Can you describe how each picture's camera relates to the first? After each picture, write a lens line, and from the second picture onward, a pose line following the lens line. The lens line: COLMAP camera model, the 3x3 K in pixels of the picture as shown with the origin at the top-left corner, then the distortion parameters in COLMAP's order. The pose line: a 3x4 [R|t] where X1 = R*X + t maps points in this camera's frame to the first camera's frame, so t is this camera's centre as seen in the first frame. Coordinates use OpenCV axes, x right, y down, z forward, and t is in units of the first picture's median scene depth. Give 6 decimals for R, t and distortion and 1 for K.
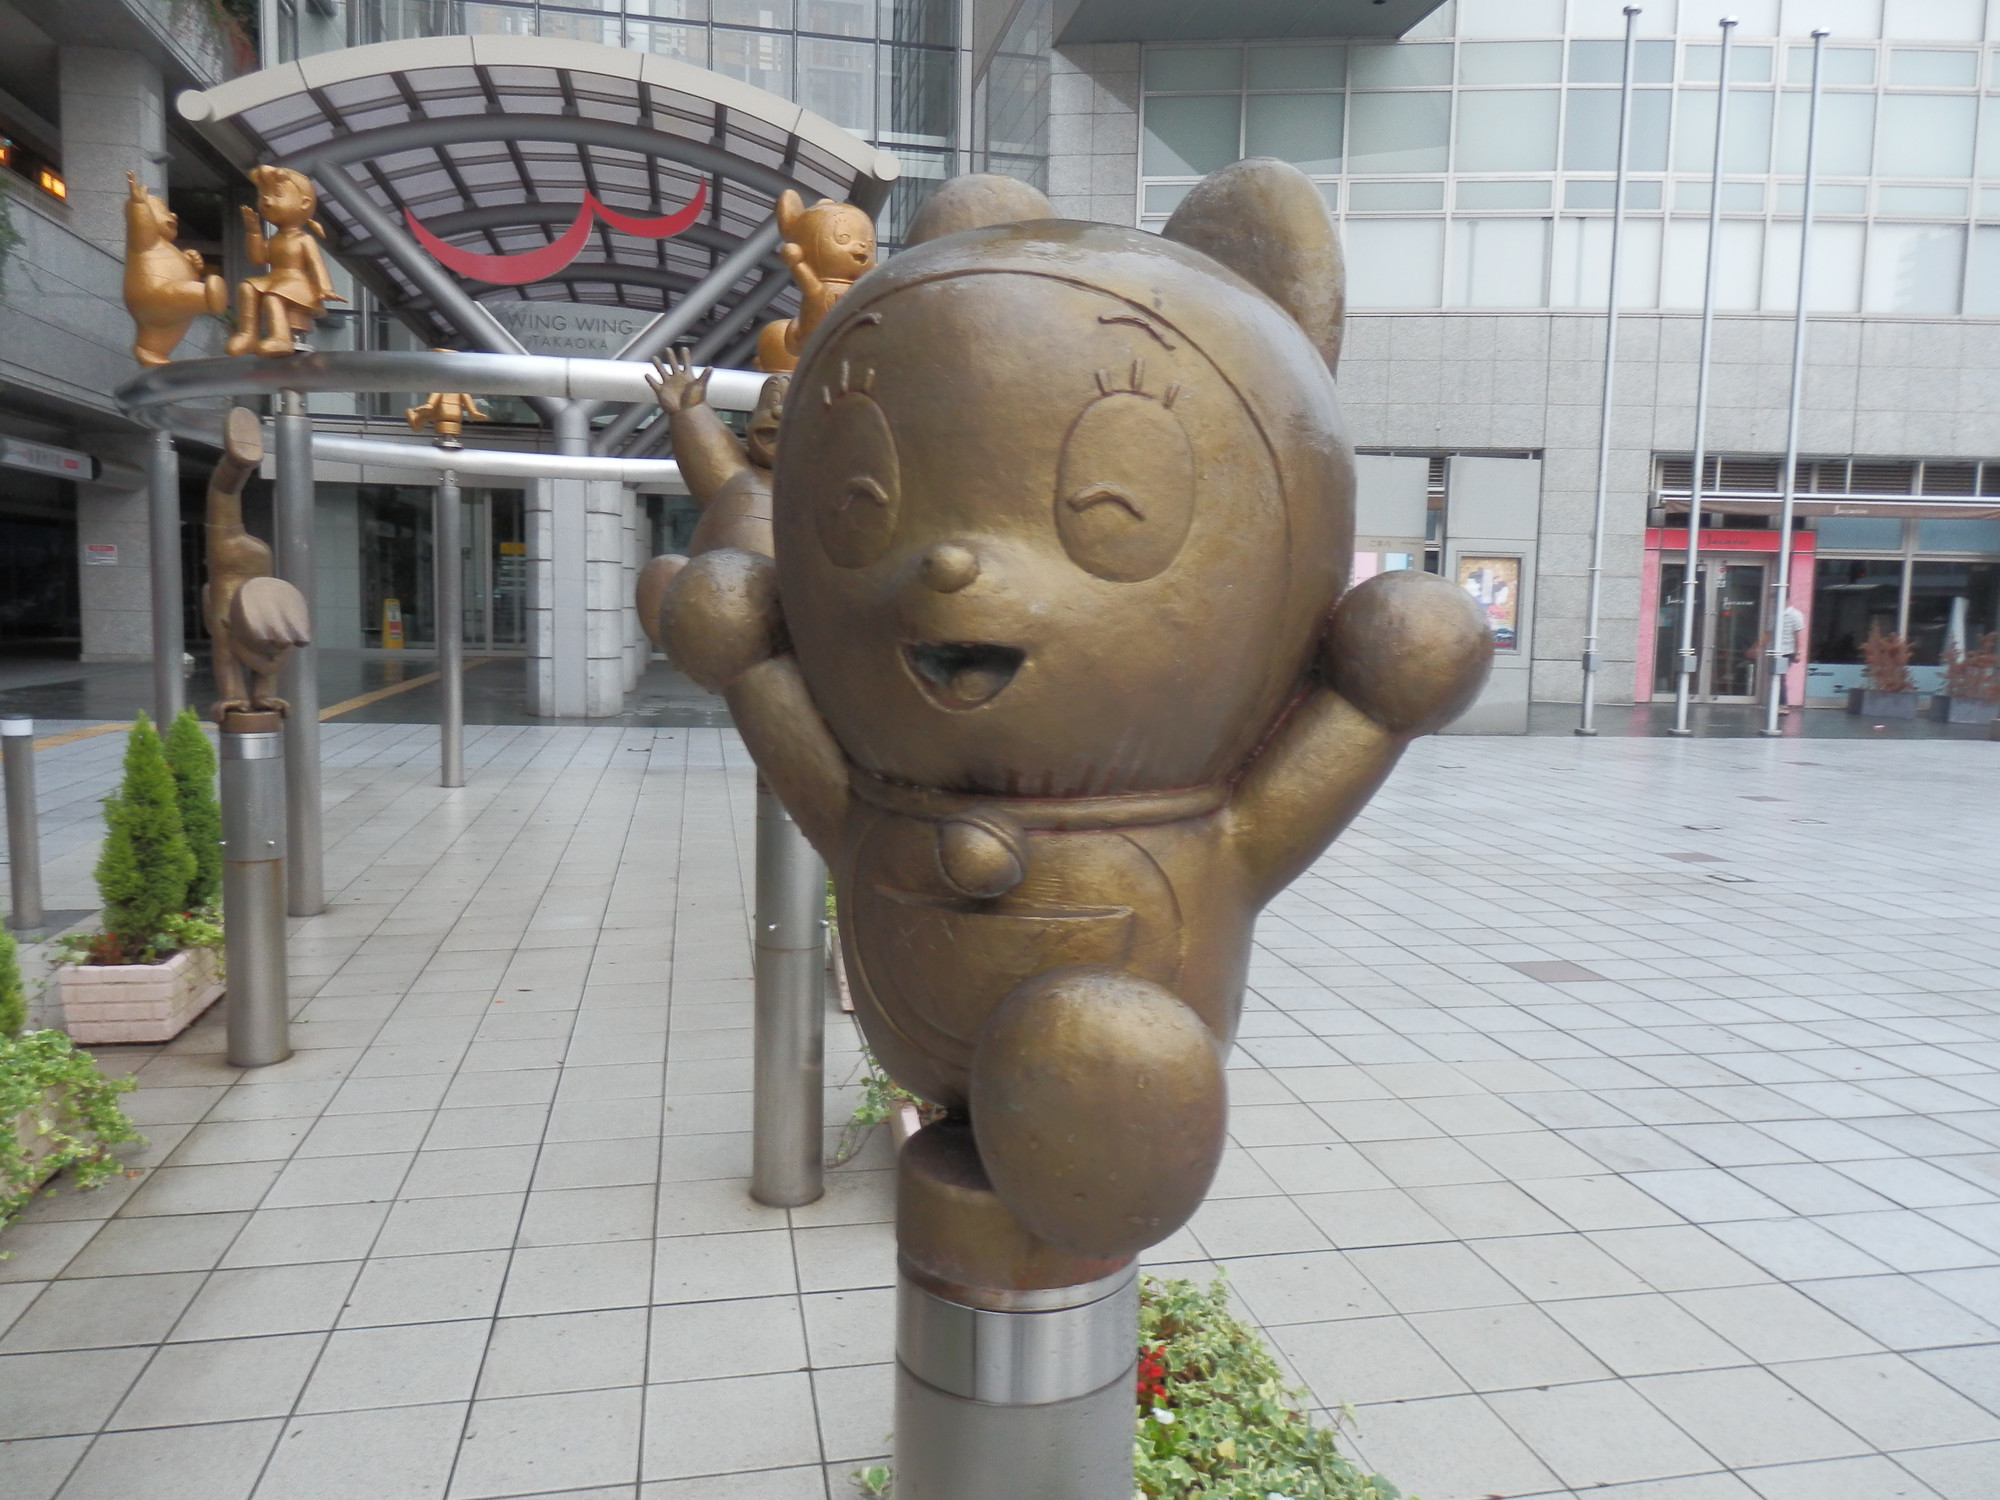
lens RADIAL K [[1477.6, 0, 1012.8], [0, 1477.6, 751.8], [0, 0, 1]] dist [0.005078, -0.001580]
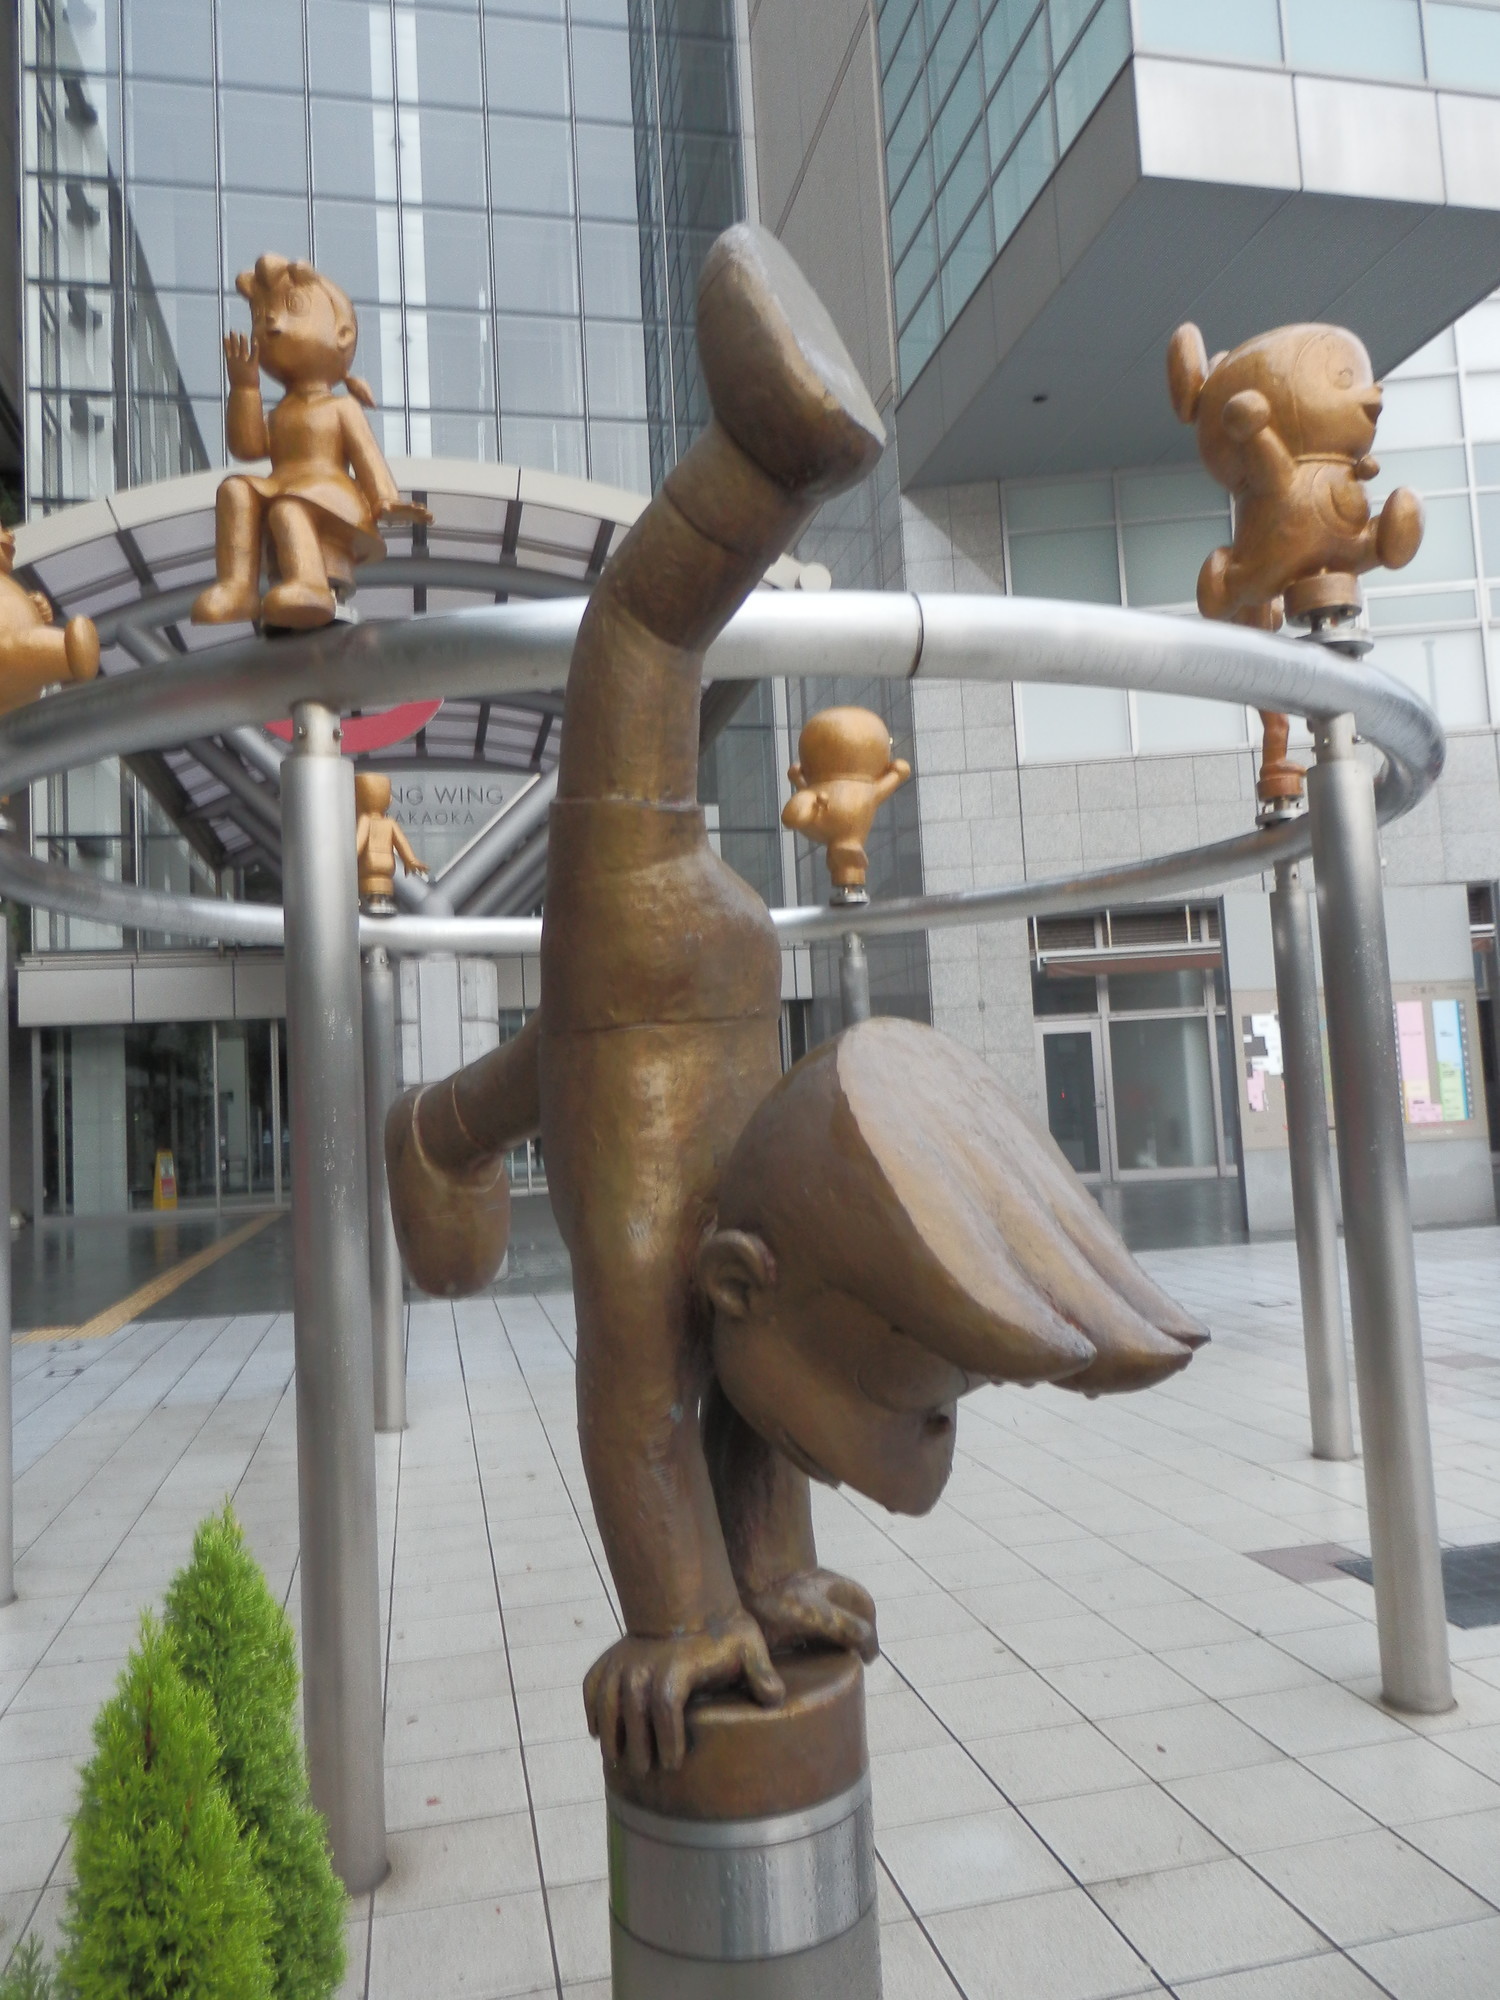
lens RADIAL K [[1477.6, 0, 753.7], [0, 1477.6, 993.8], [0, 0, 1]] dist [0.005078, -0.001580]
pose [[0.997182, -0.073017, 0.017227, -0.138205], [0.074919, 0.981190, -0.177913, -0.022691], [-0.003912, 0.178703, 0.983895, 0.209968]]
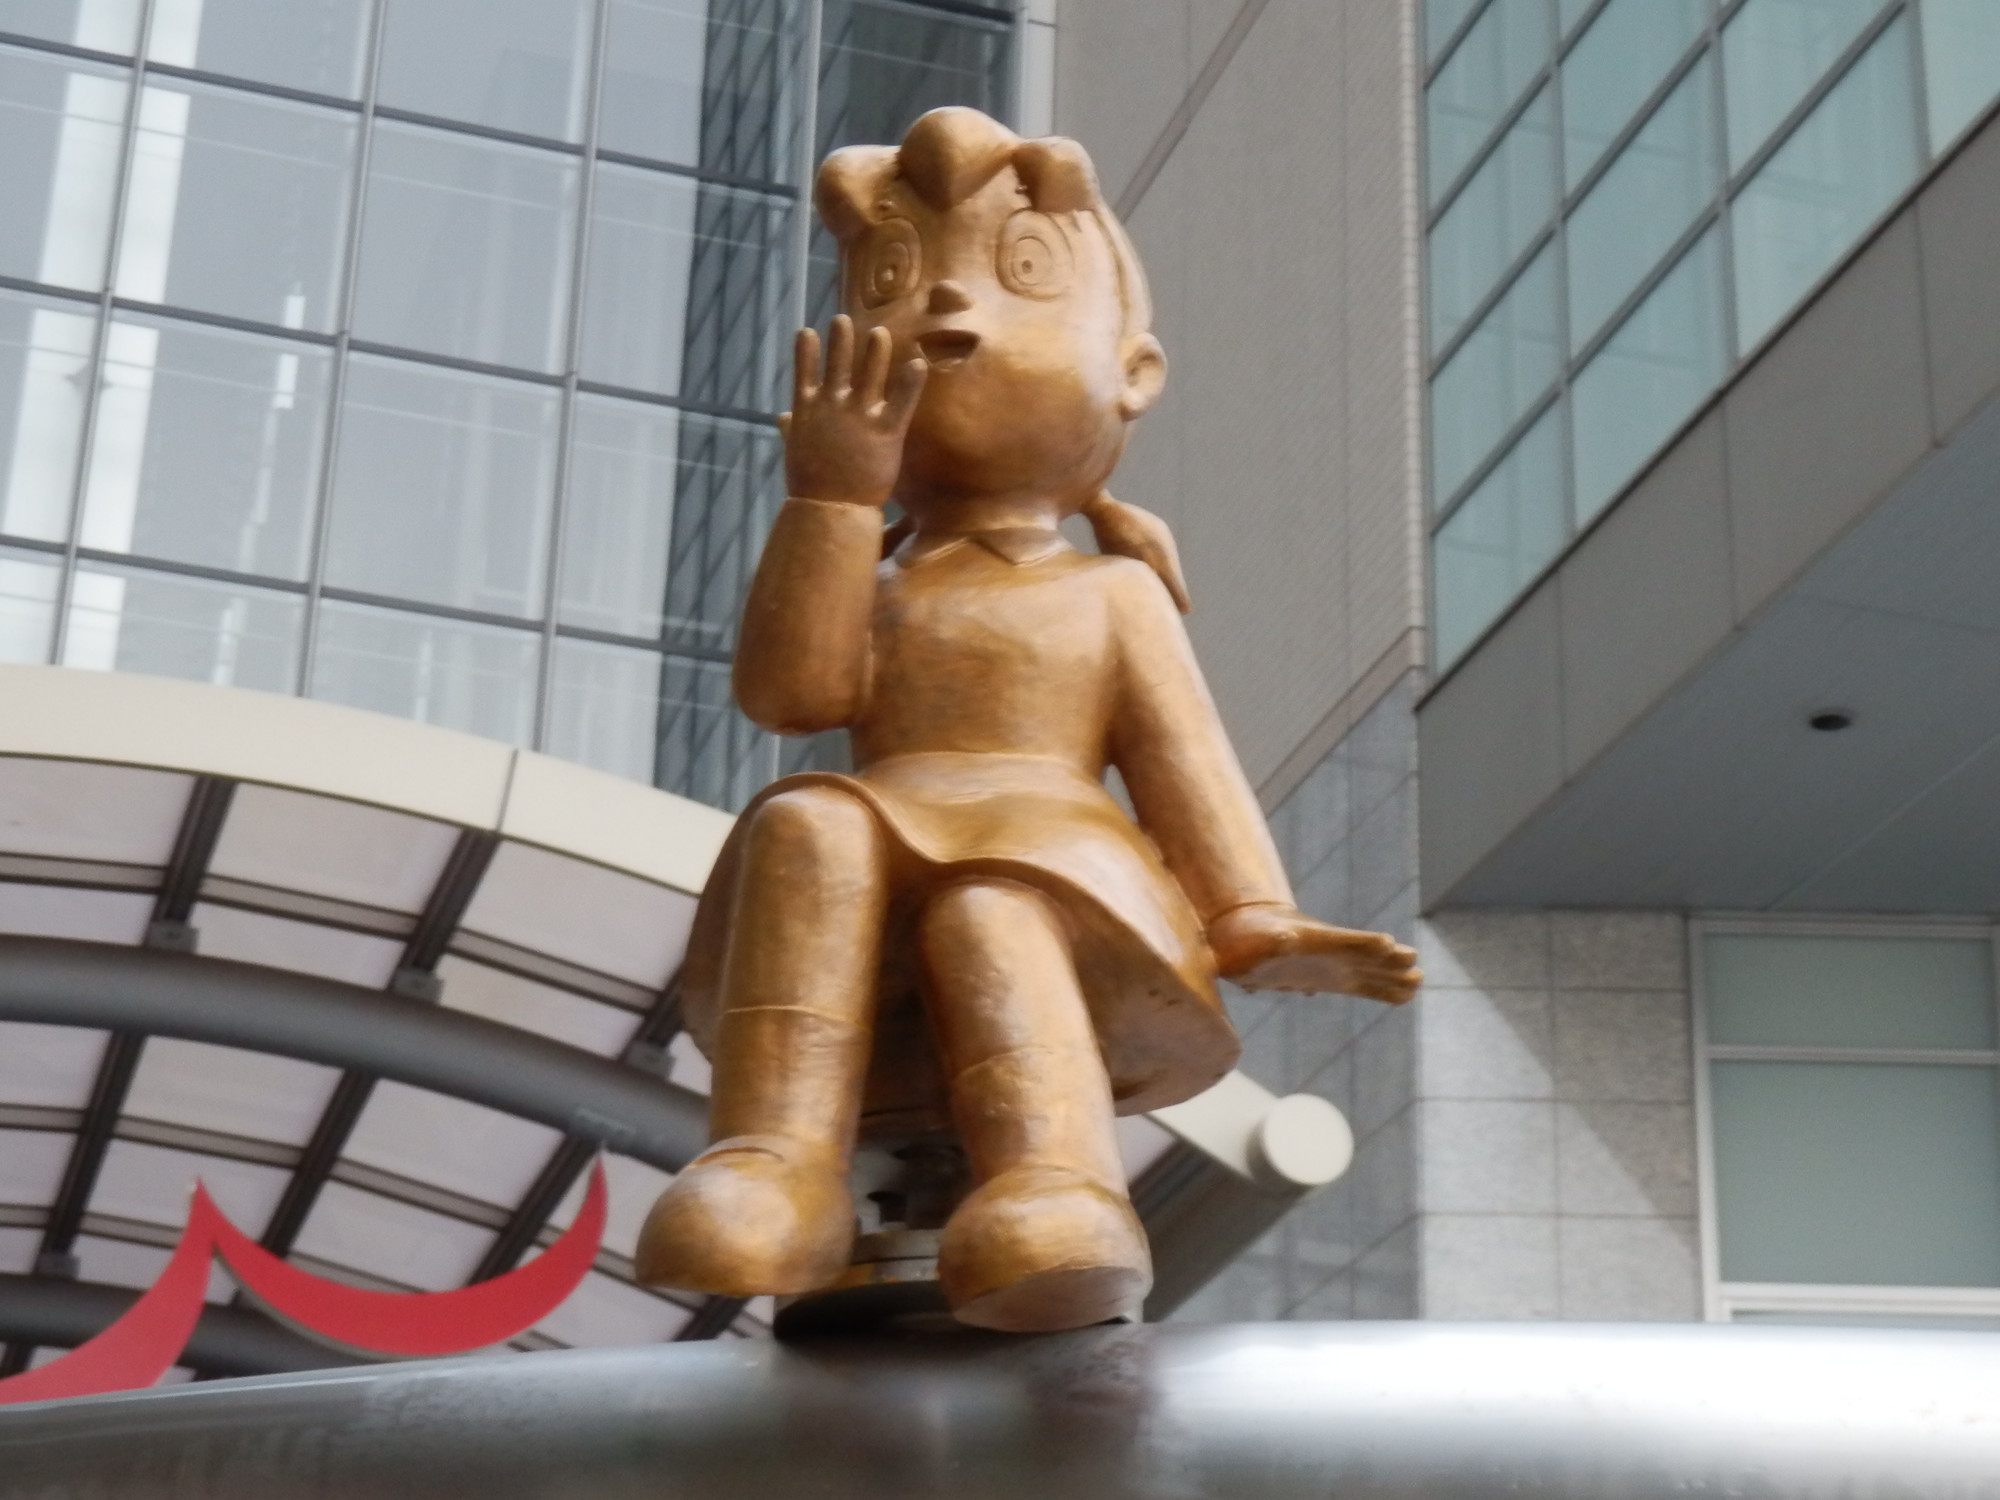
lens RADIAL K [[4128.9, 0, 1046.7], [0, 4128.9, 732.9], [0, 0, 1]] dist [-0.002529, 0.000000]
pose [[0.994548, 0.049160, 0.091964, -0.196447], [0.004475, 0.860974, -0.508629, -0.048760], [-0.104183, 0.506268, 0.856060, 0.250167]]
